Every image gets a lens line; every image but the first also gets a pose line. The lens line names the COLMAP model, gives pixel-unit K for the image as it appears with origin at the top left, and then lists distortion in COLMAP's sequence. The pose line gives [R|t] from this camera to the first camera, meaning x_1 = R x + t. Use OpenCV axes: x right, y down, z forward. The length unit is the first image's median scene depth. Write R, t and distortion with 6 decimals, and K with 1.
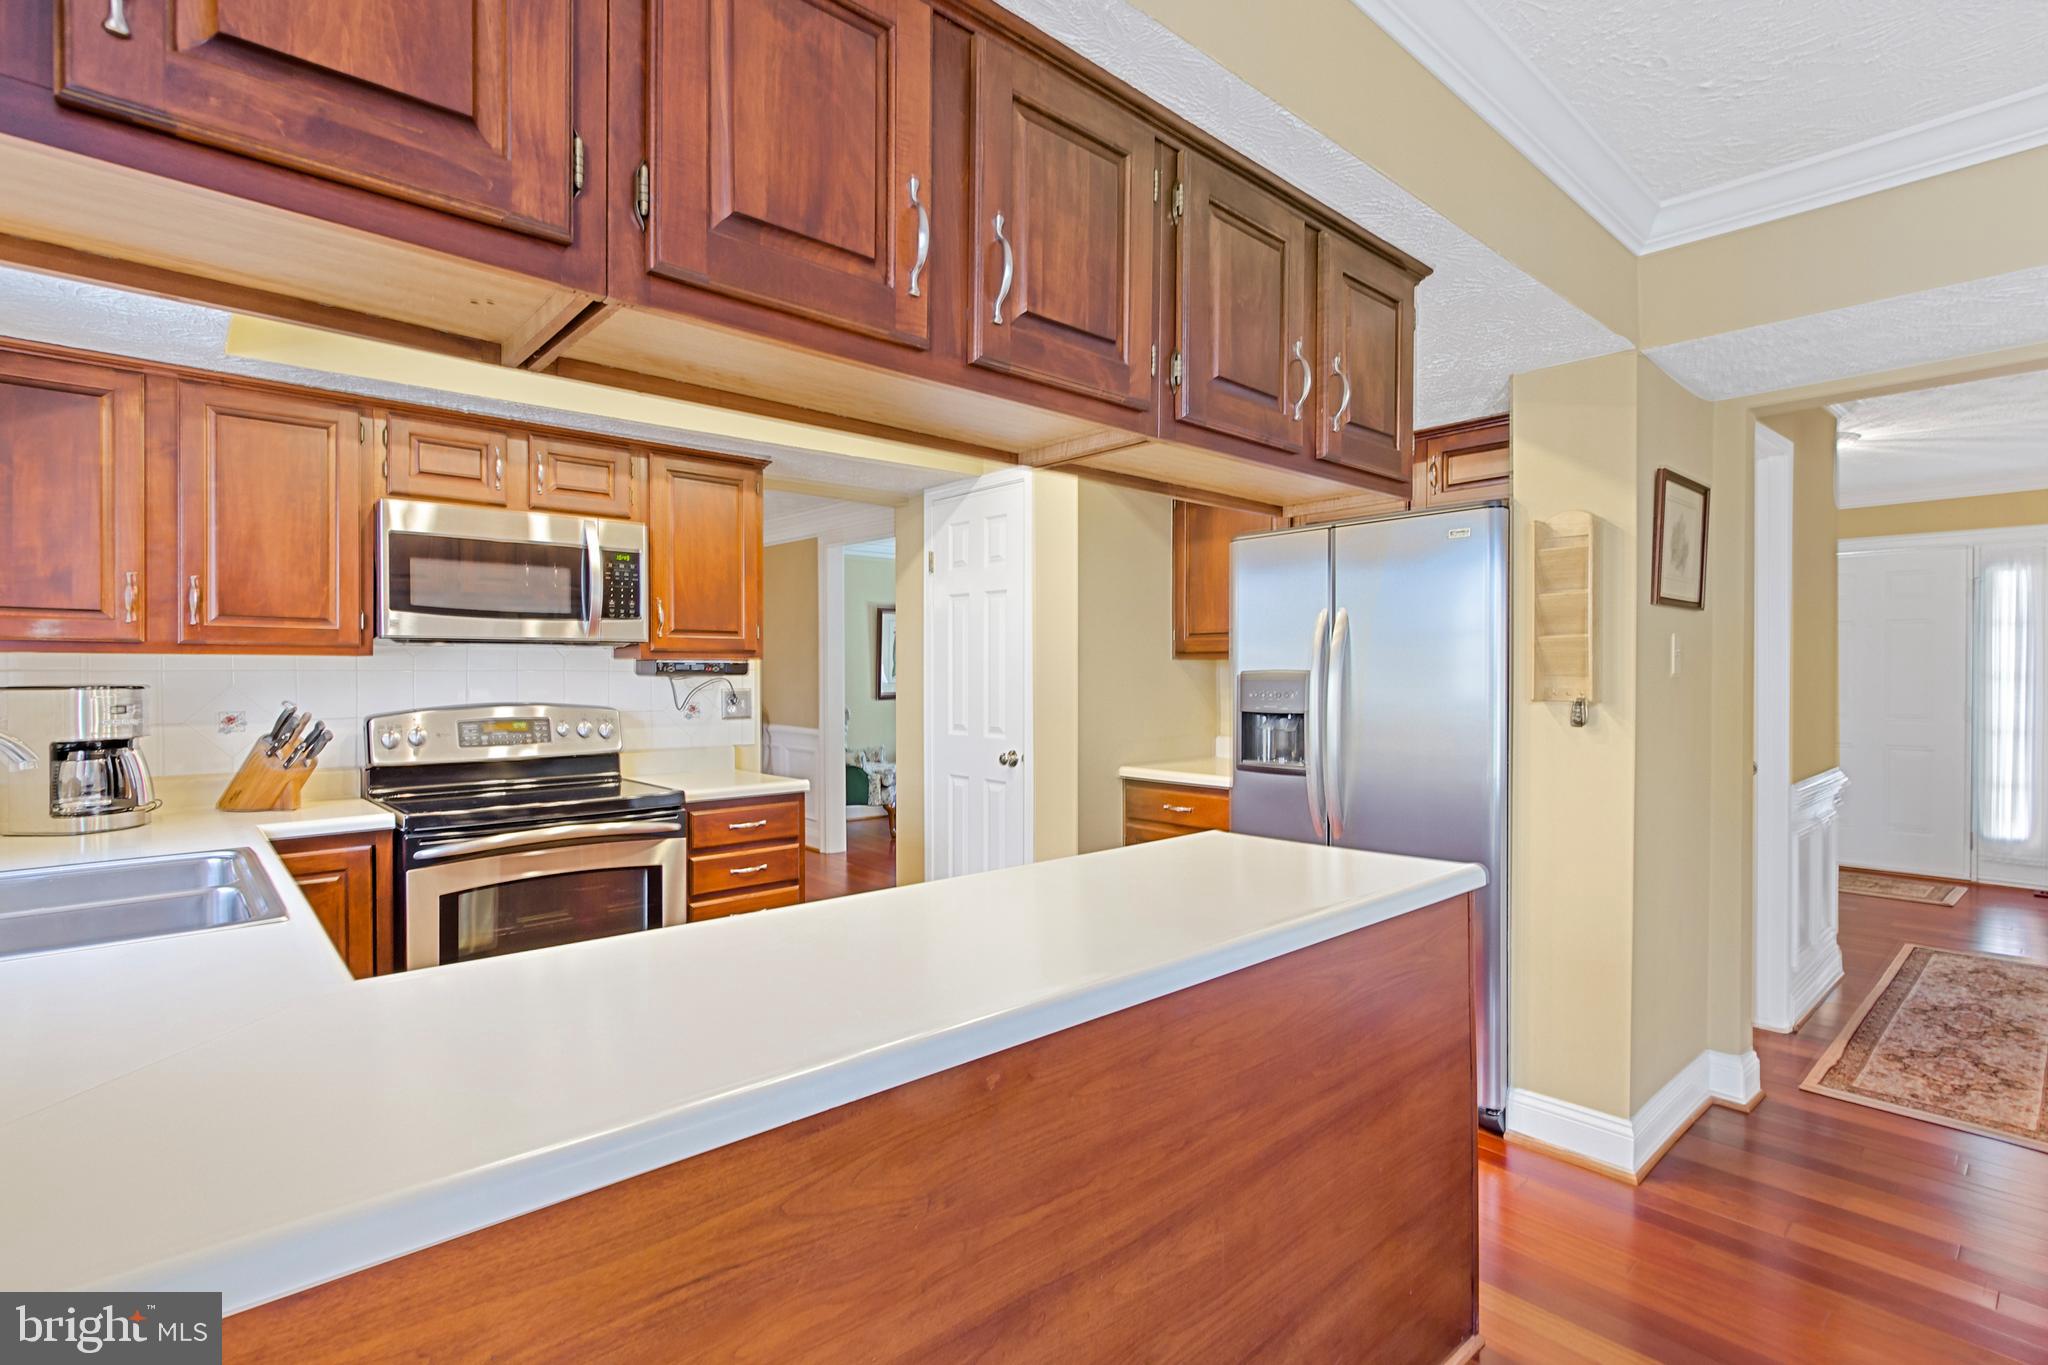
lens RADIAL K [[940.1, 0, 1036.2], [0, 940.1, 679.0], [0, 0, 1]] dist [0.009235, -0.000870]
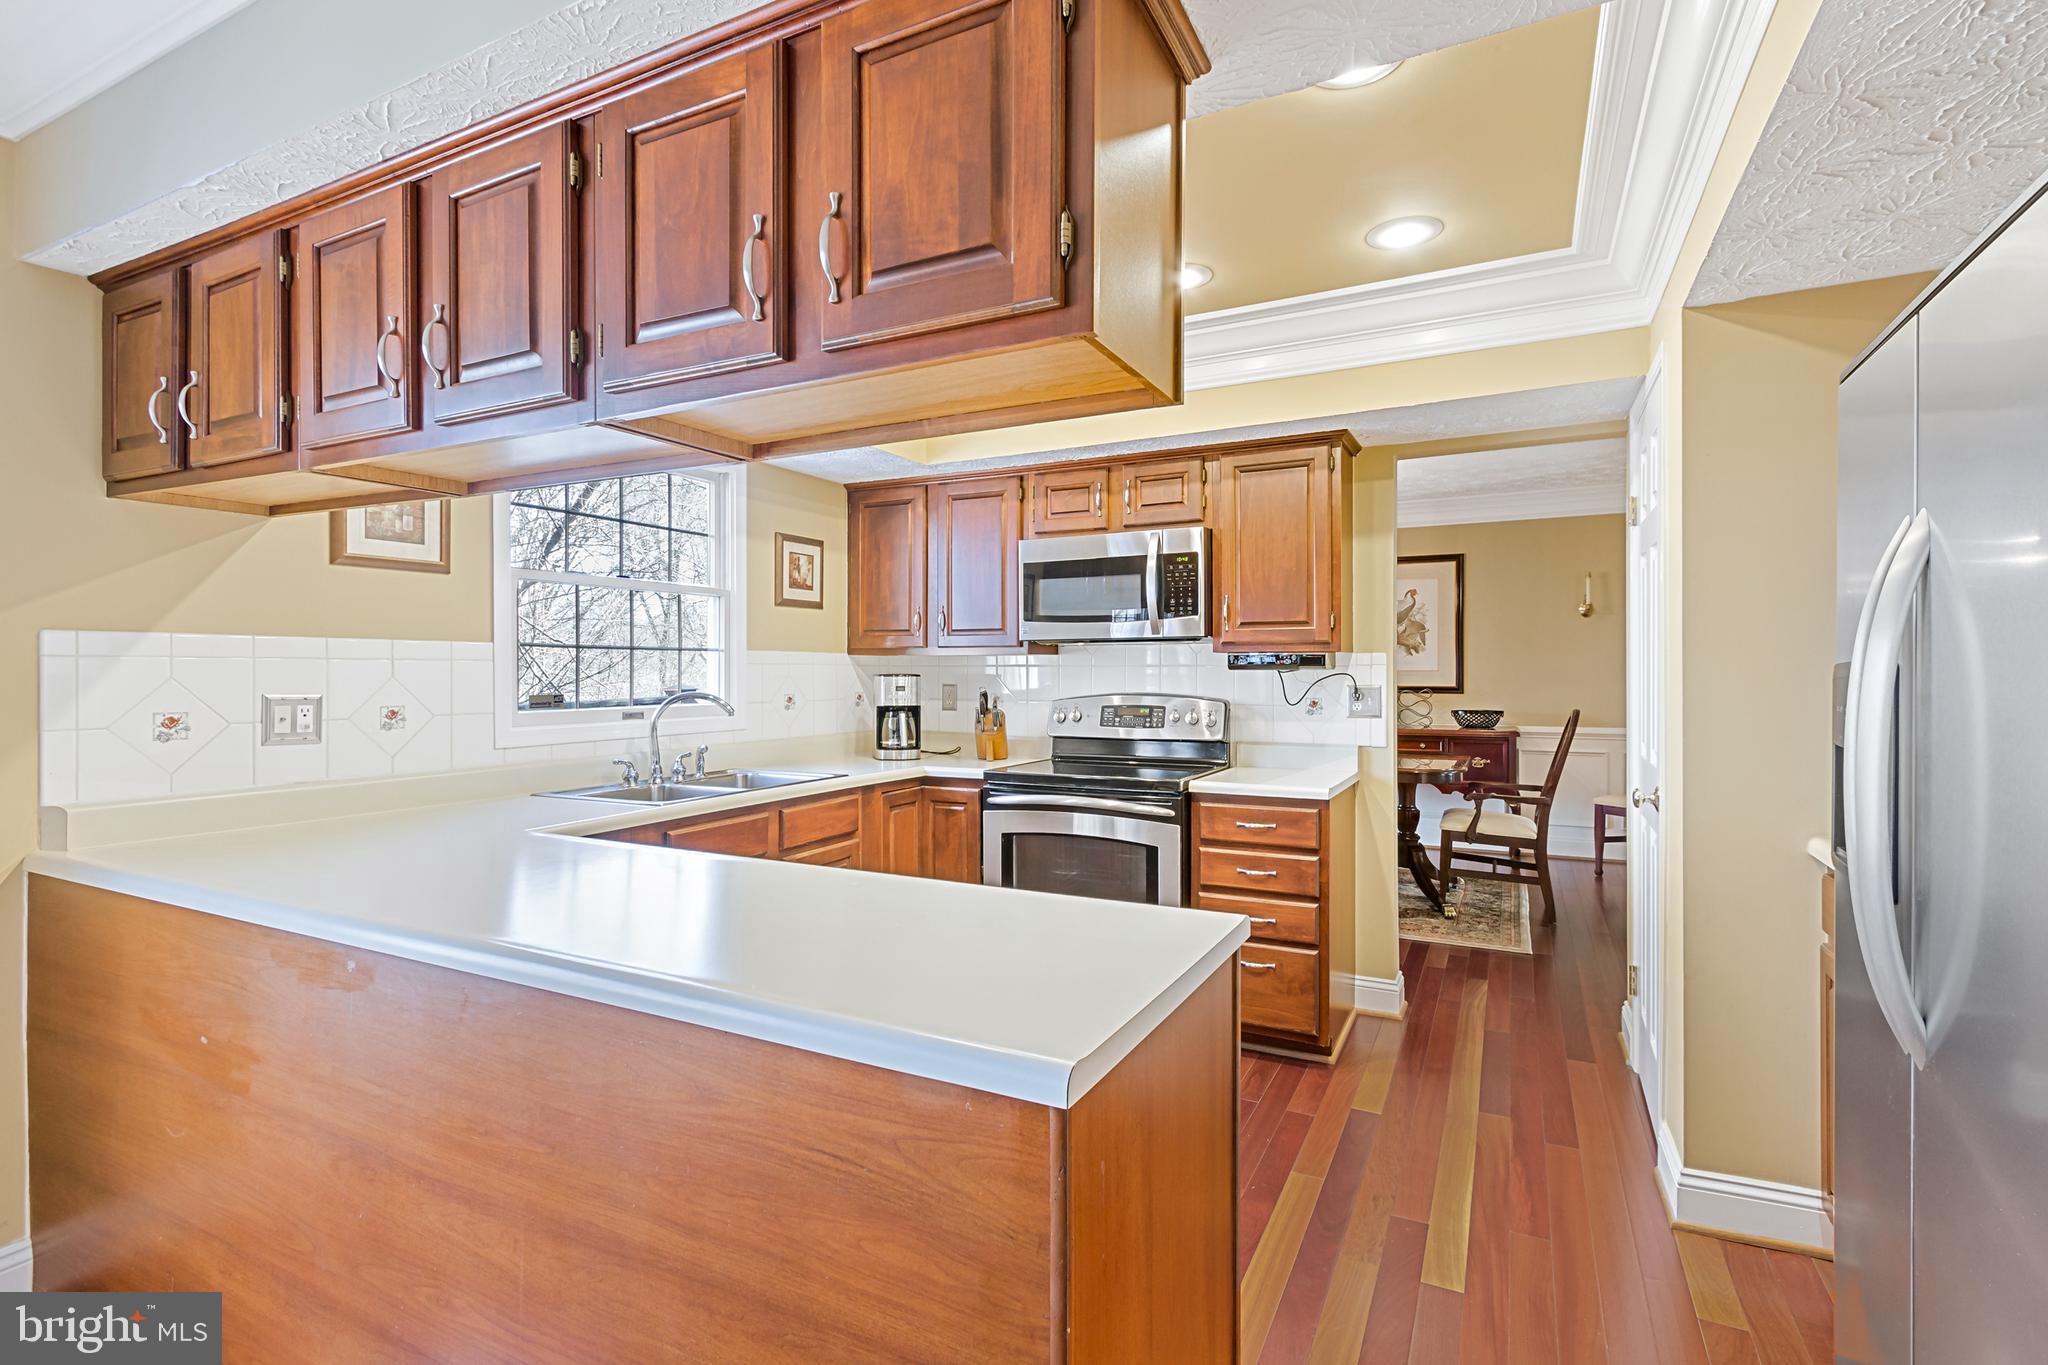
lens RADIAL K [[940.1, 0, 1039.2], [0, 940.1, 677.3], [0, 0, 1]] dist [0.009235, -0.000870]
pose [[0.366948, 0.008381, -0.930204, 0.536084], [-0.004087, 0.999964, 0.007397, -0.001112], [0.930233, 0.001088, 0.366969, 0.481859]]
